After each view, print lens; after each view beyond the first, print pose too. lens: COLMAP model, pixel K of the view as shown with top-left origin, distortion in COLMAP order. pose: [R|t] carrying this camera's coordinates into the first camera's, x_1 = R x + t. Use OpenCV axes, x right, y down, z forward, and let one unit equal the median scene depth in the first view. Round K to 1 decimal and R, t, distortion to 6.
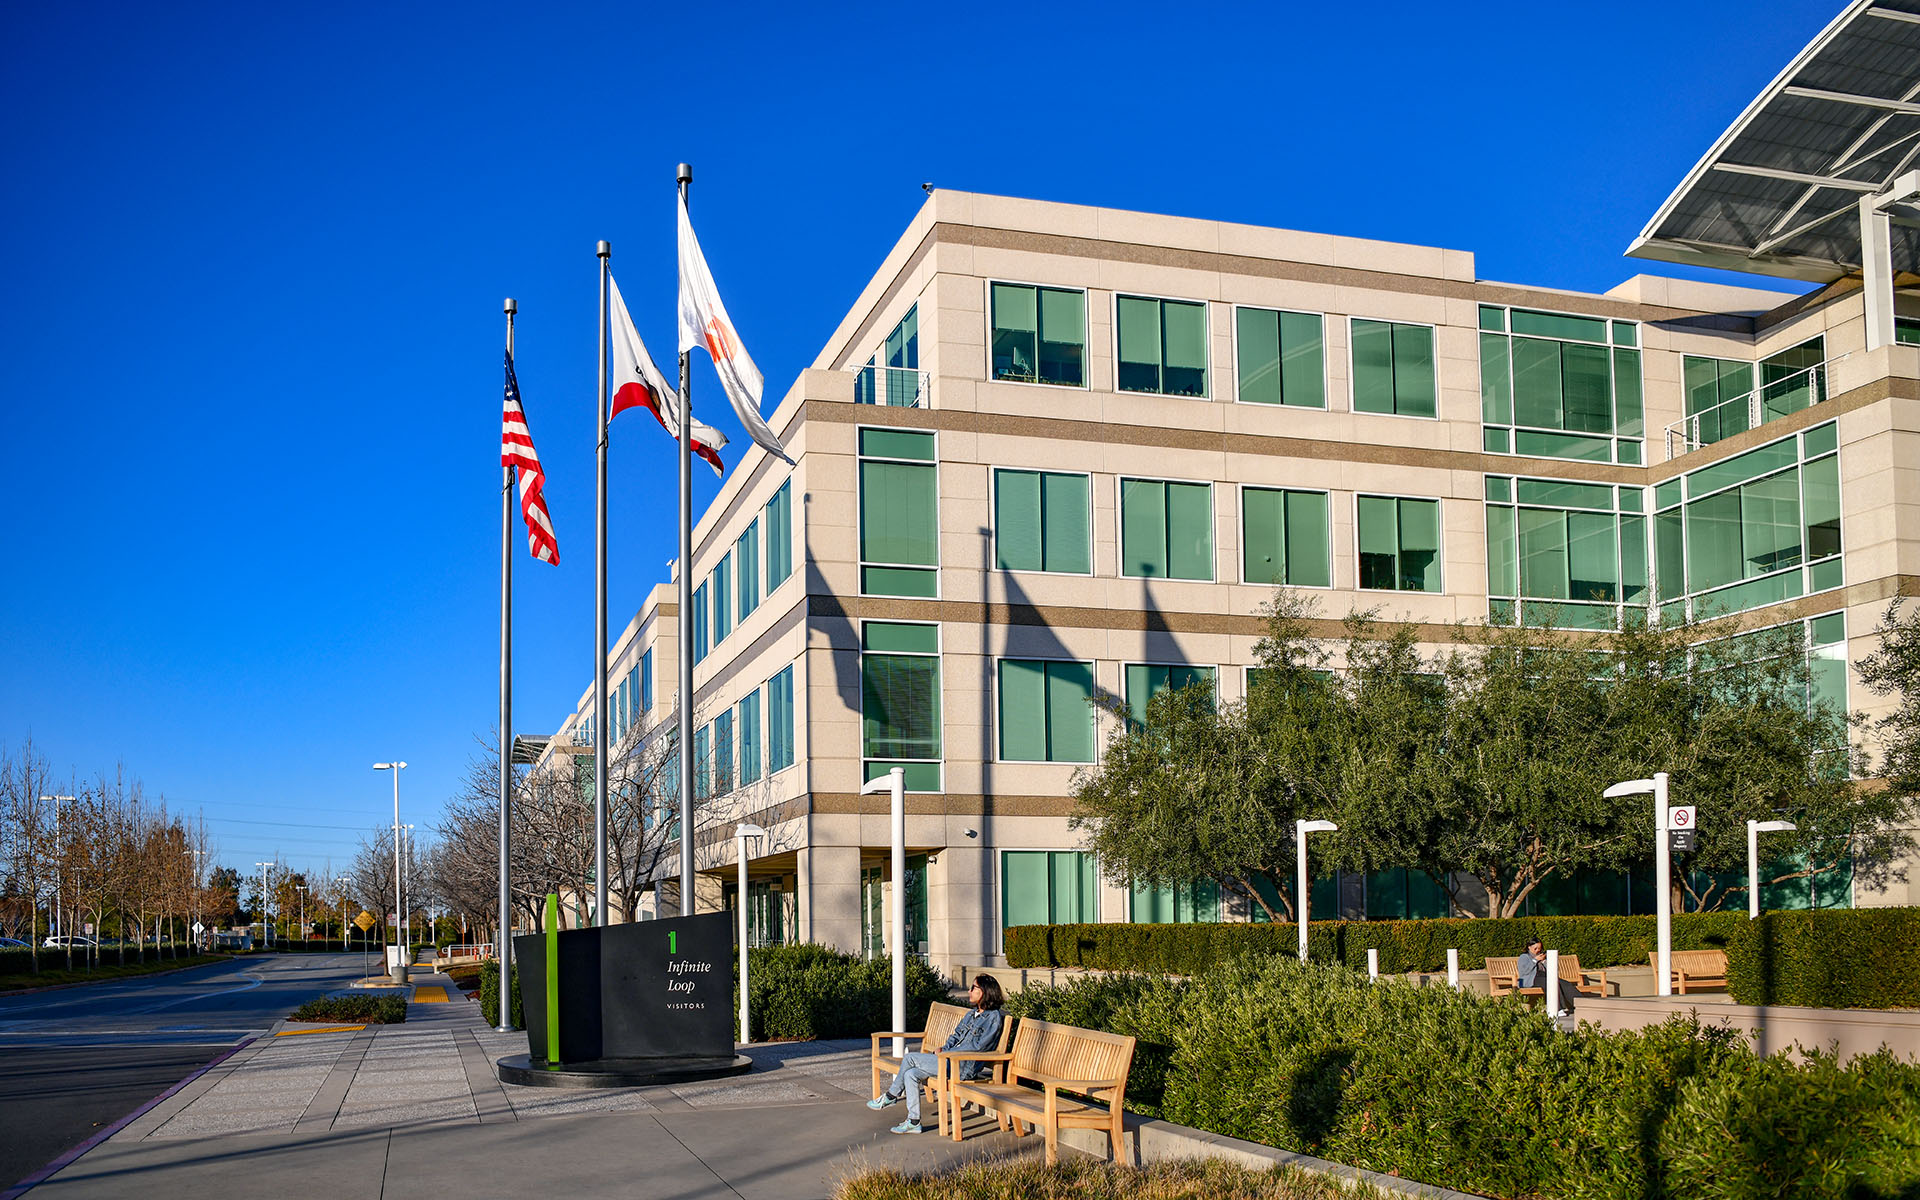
lens RADIAL K [[2716.6, 0, 960.0], [0, 2716.6, 600.0], [0, 0, 1]] dist [-0.368775, 0.032628]
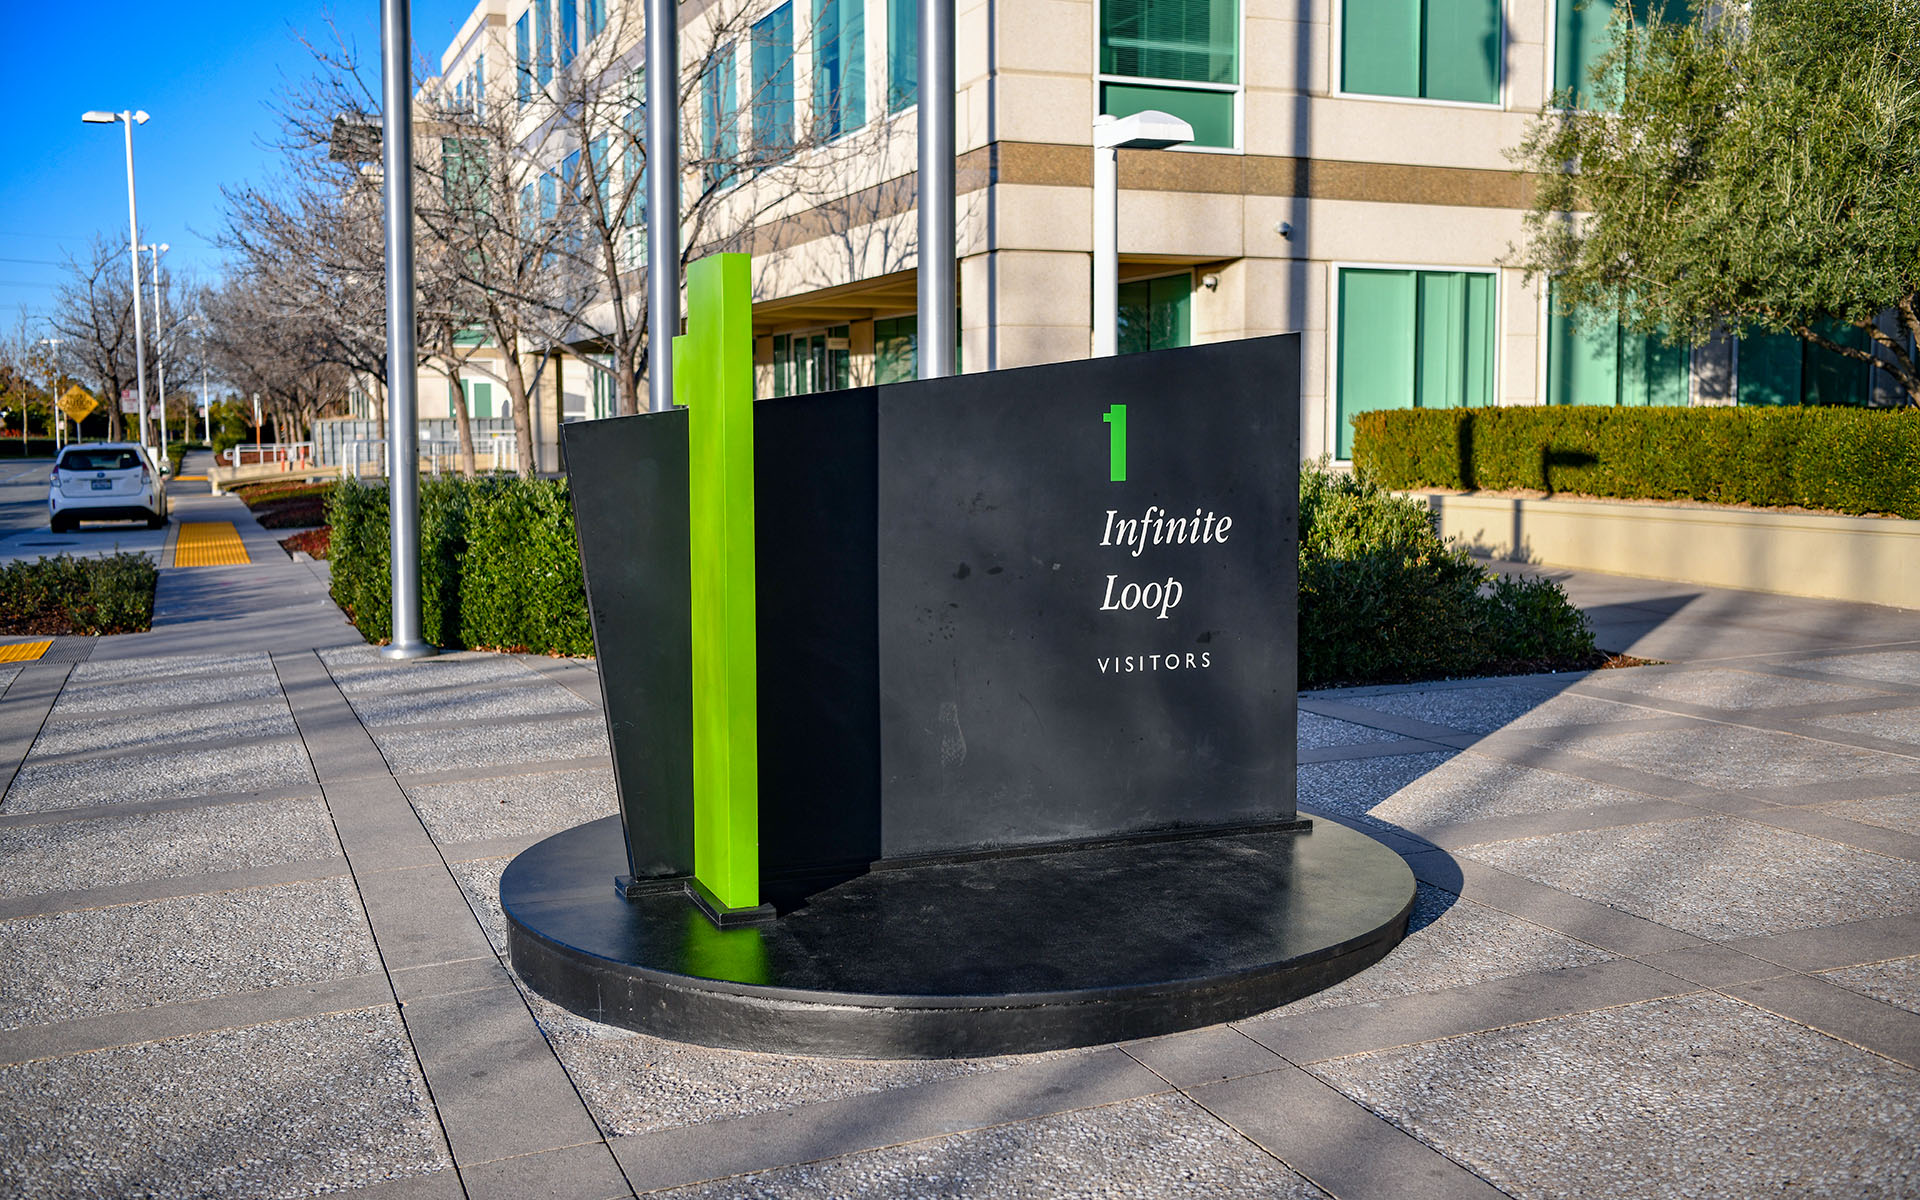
lens RADIAL K [[2567.8, 0, 934.2], [0, 2567.8, 600.3], [0, 0, 1]] dist [0.161068, -0.010781]
pose [[0.996679, 0.002077, 0.081401, -0.102218], [-0.017261, 0.982347, 0.186270, 0.063989], [-0.079577, -0.187057, 0.979121, 0.501844]]
